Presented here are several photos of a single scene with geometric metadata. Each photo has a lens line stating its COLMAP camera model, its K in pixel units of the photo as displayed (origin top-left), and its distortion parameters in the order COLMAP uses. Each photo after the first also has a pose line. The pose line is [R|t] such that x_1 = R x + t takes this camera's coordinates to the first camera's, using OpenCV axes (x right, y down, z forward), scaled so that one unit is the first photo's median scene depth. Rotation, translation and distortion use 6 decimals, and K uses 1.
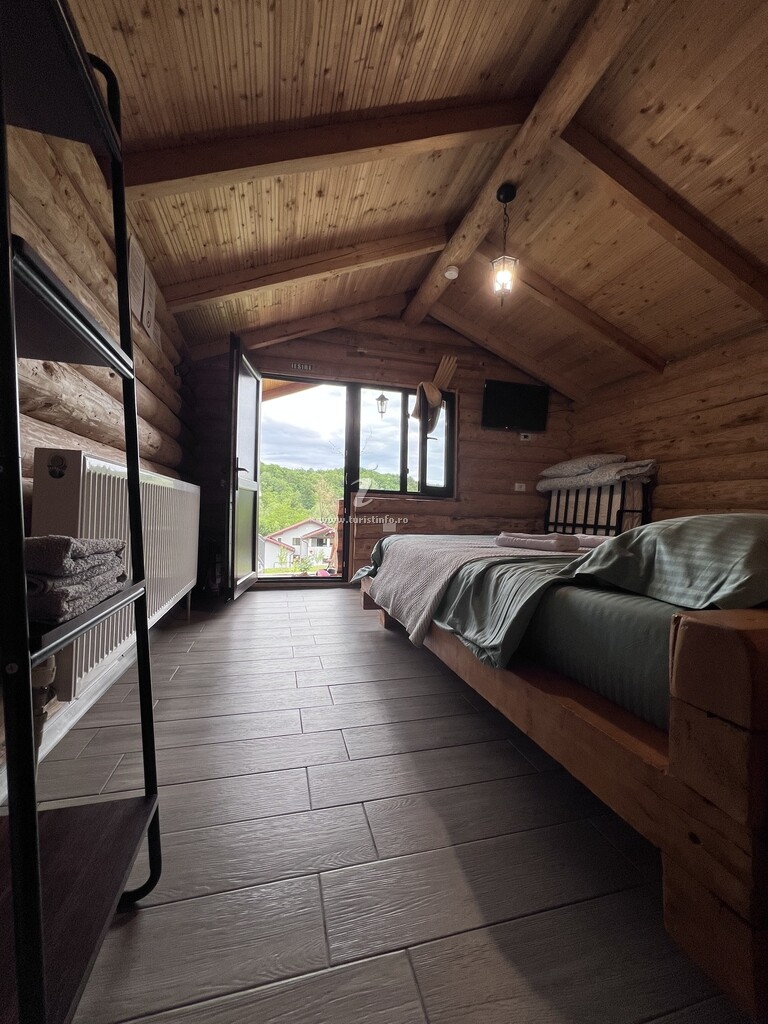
lens RADIAL K [[409.4, 0, 384.0], [0, 409.4, 512.0], [0, 0, 1]] dist [-0.000774, -0.000098]
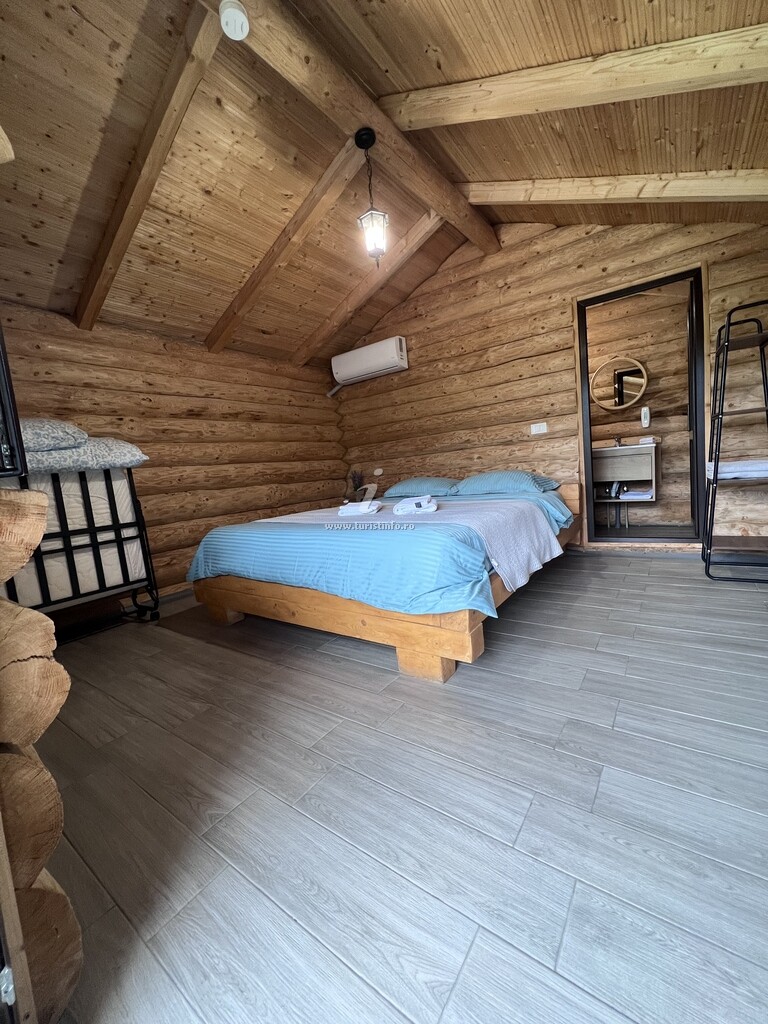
lens RADIAL K [[409.4, 0, 384.0], [0, 409.4, 512.0], [0, 0, 1]] dist [-0.000774, -0.000098]
pose [[-0.630425, -0.047214, 0.774813, -0.377624], [0.074777, 0.989813, 0.121157, -0.048410], [-0.772640, 0.134319, -0.620473, 1.316230]]
